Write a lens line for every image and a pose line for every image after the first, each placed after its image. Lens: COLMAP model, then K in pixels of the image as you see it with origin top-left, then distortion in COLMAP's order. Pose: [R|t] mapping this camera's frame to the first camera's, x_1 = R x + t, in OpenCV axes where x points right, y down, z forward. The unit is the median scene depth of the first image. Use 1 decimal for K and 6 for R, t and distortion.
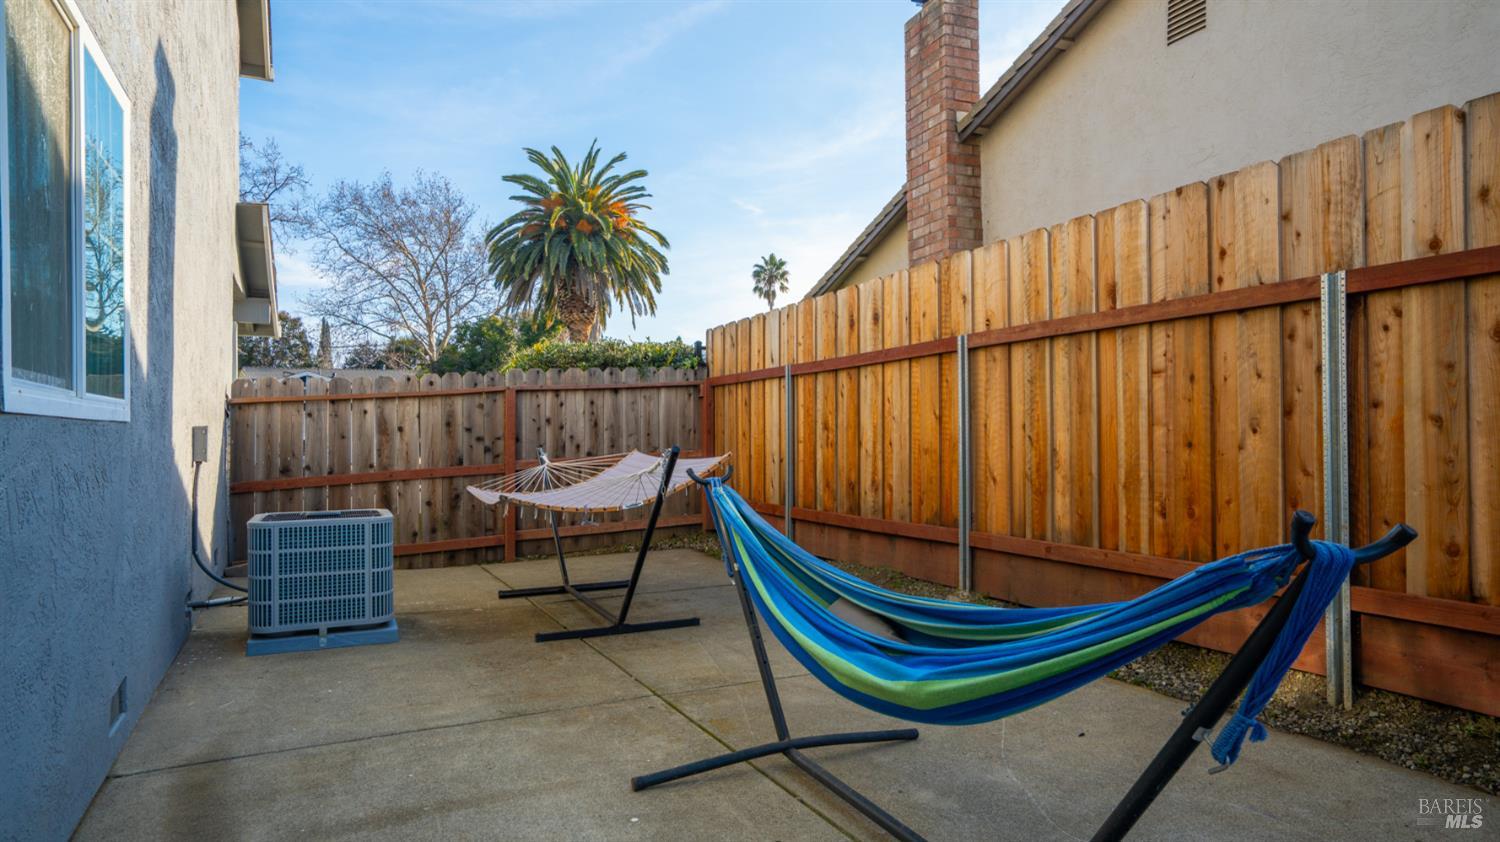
lens RADIAL K [[884.1, 0, 752.8], [0, 884.1, 421.1], [0, 0, 1]] dist [-0.004965, -0.000210]
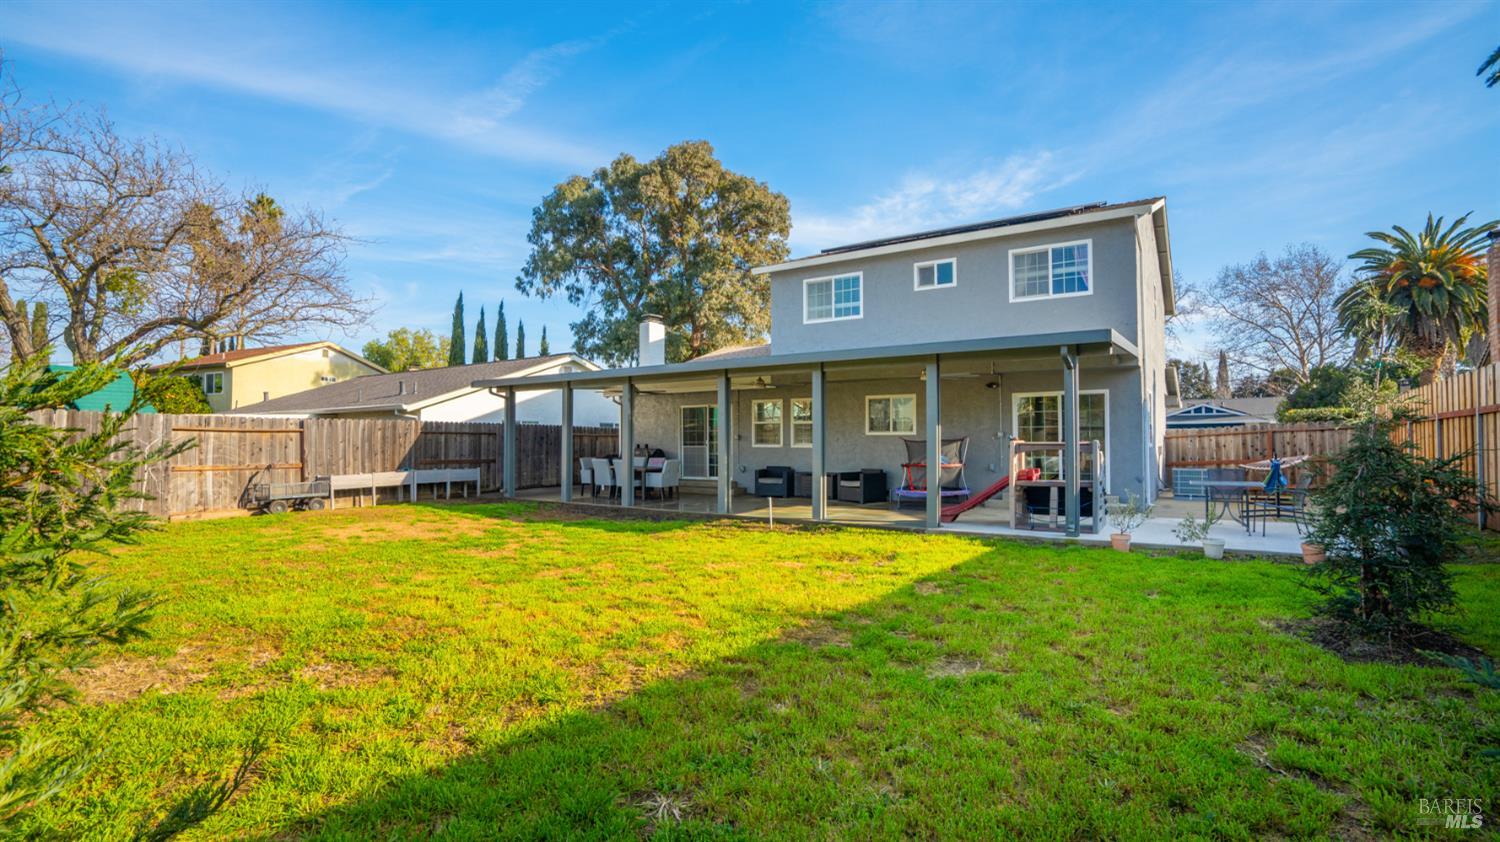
lens RADIAL K [[685.9, 0, 753.1], [0, 685.9, 417.5], [0, 0, 1]] dist [-0.030778, 0.009493]
pose [[0.486633, -0.024464, -0.873264, 0.170825], [0.008297, 0.999692, -0.023382, -0.009758], [0.873567, 0.004133, 0.486687, -0.308433]]
